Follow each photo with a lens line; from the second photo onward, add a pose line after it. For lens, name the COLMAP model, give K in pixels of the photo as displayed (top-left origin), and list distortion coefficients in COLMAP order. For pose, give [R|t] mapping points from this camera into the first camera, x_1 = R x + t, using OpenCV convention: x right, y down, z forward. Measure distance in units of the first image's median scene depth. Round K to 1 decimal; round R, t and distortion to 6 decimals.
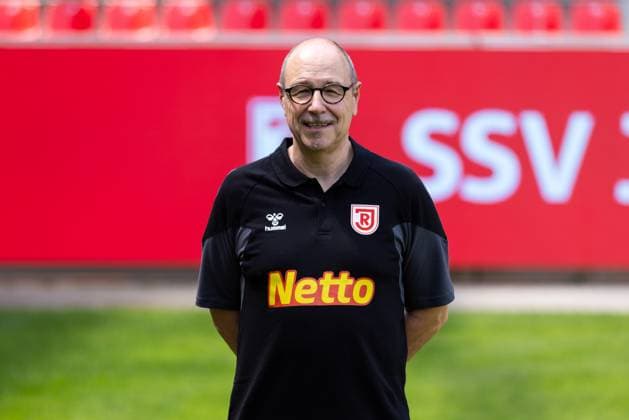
lens RADIAL K [[3521.8, 0, 314.5], [0, 3521.8, 210.1], [0, 0, 1]] dist [-0.394358, -3.696986]
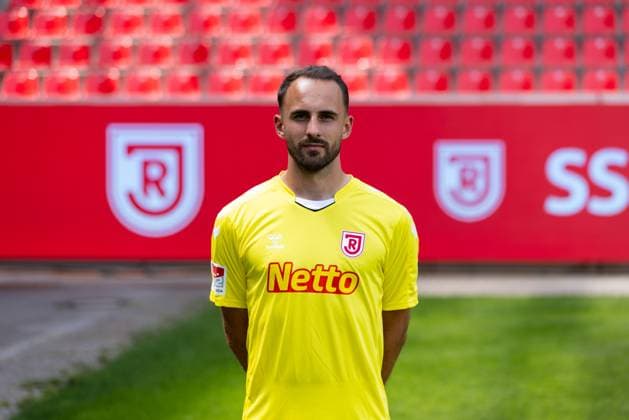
lens RADIAL K [[2952.1, 0, 313.8], [0, 2952.1, 209.9], [0, 0, 1]] dist [-0.199408, -4.767114]
pose [[0.998368, -0.002904, -0.057041, -0.000054], [0.002370, 0.999953, -0.009420, 0.006255], [0.057065, 0.009269, 0.998327, -0.161696]]
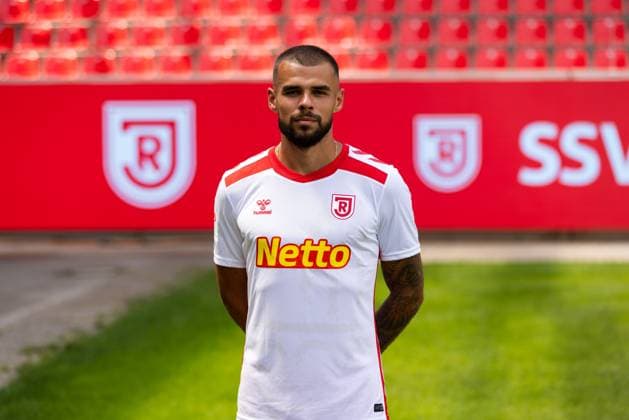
lens RADIAL K [[2952.1, 0, 313.8], [0, 2952.1, 209.9], [0, 0, 1]] dist [-0.199408, -4.767114]
pose [[0.998599, -0.008413, -0.052248, 0.003384], [0.008517, 0.999962, 0.001778, 0.004849], [0.052231, -0.002220, 0.998633, -0.226268]]
